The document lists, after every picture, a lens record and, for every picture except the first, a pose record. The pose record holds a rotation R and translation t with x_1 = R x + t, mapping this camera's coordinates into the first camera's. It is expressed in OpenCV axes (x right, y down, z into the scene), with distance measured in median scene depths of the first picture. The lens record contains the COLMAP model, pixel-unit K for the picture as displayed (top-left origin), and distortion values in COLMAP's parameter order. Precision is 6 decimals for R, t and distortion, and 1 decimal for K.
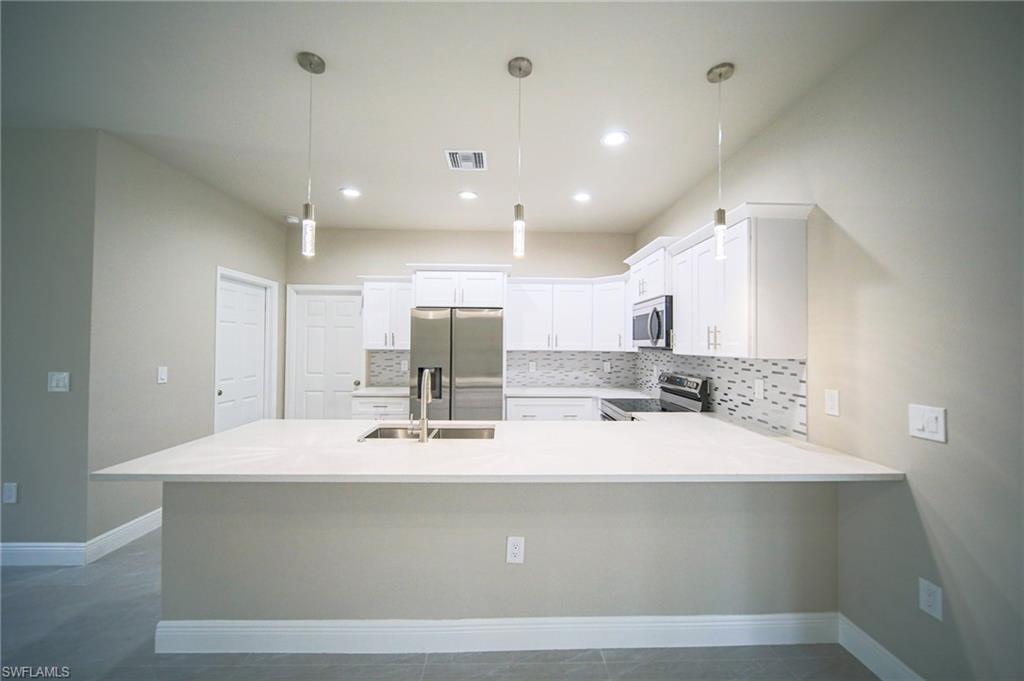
lens RADIAL K [[387.6, 0, 519.5], [0, 387.6, 339.2], [0, 0, 1]] dist [0.001196, -0.000518]
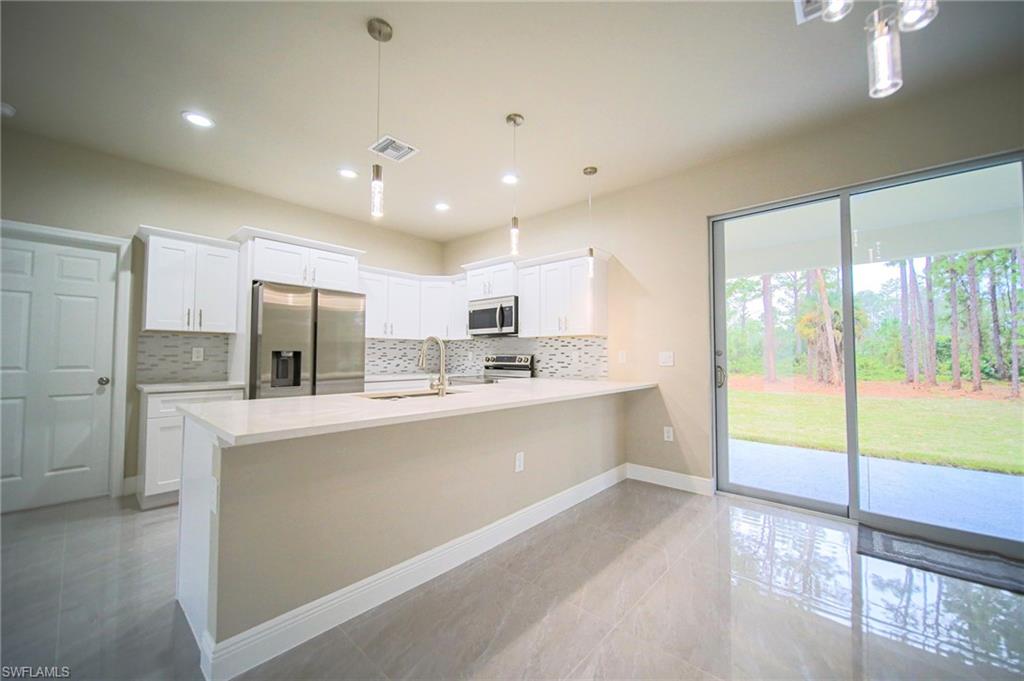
lens RADIAL K [[387.6, 0, 512.4], [0, 387.6, 341.9], [0, 0, 1]] dist [0.001196, -0.000518]
pose [[0.695642, 0.019738, 0.718117, -0.515257], [-0.006746, 0.999758, -0.020945, 0.068128], [-0.718357, 0.009726, 0.695607, 0.019192]]
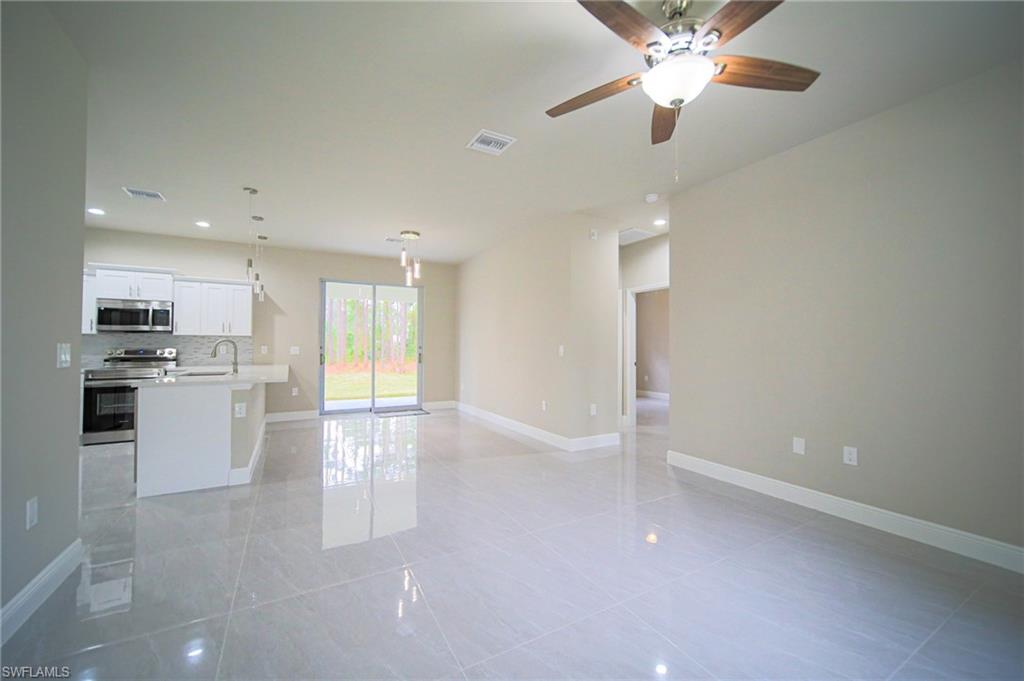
lens RADIAL K [[400.1, 0, 515.8], [0, 400.1, 339.1], [0, 0, 1]] dist [0.002288, 0.000014]
pose [[-0.465239, 0.006838, 0.885158, -1.594445], [-0.017010, 0.999716, -0.016663, 0.049626], [-0.885021, -0.022809, -0.464991, 0.365583]]
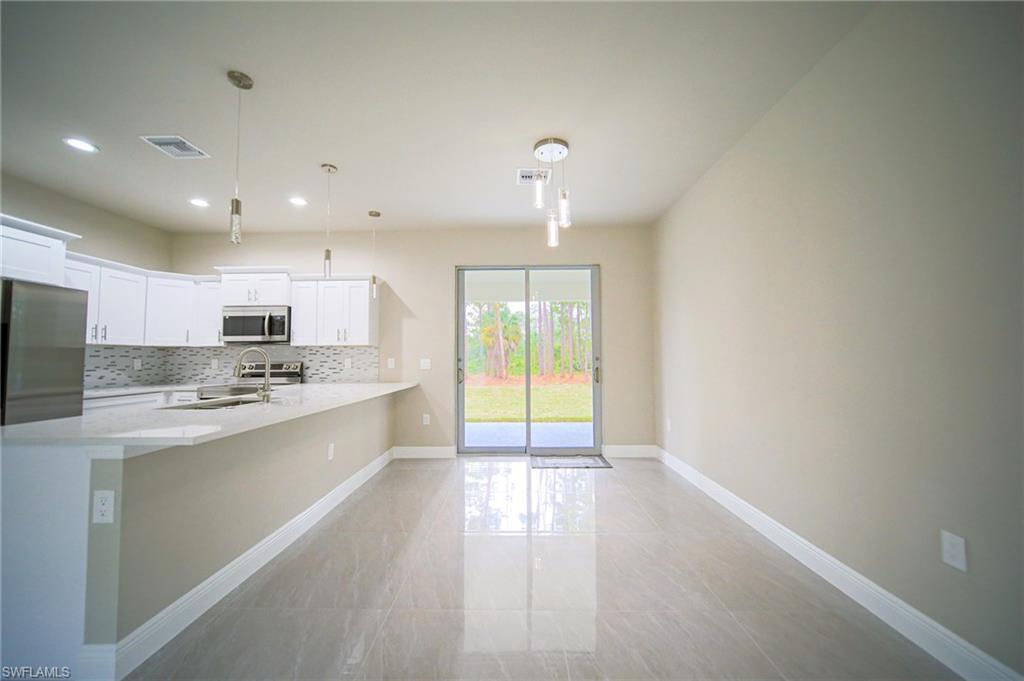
lens RADIAL K [[387.6, 0, 509.6], [0, 387.6, 341.5], [0, 0, 1]] dist [0.001196, -0.000518]
pose [[0.051903, 0.033997, 0.998073, -0.841947], [-0.005742, 0.999414, -0.033744, 0.054338], [-0.998636, -0.003979, 0.052068, 0.064274]]
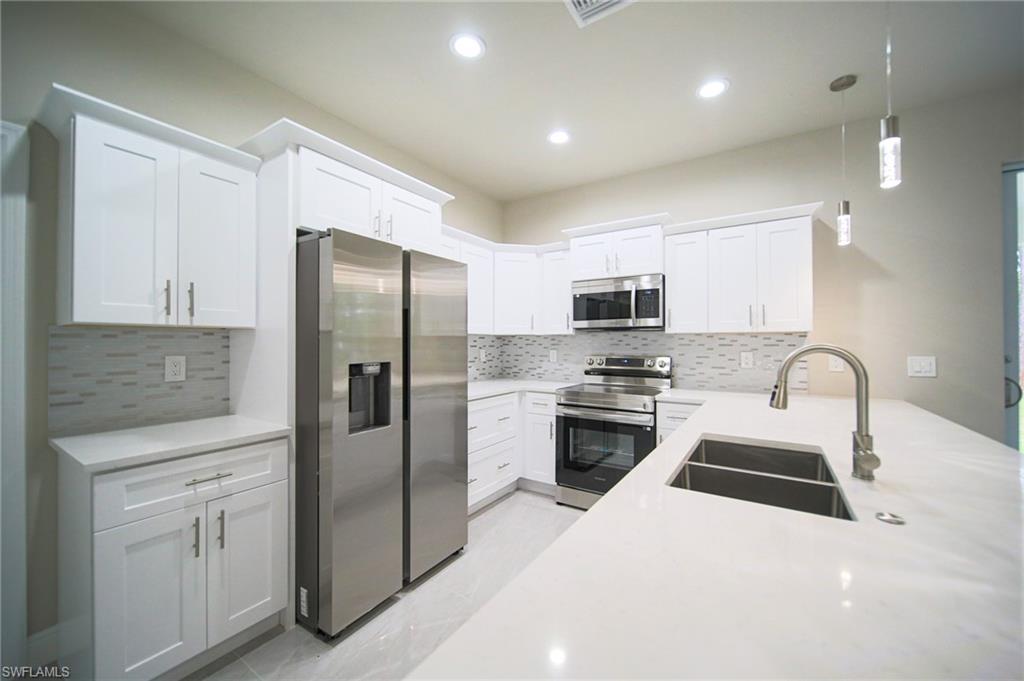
lens RADIAL K [[387.6, 0, 507.8], [0, 387.6, 339.4], [0, 0, 1]] dist [0.001196, -0.000518]
pose [[0.580652, -0.001298, 0.814151, -0.527105], [-0.006203, 0.999963, 0.006018, 0.040786], [-0.814128, -0.008544, 0.580623, 0.599639]]
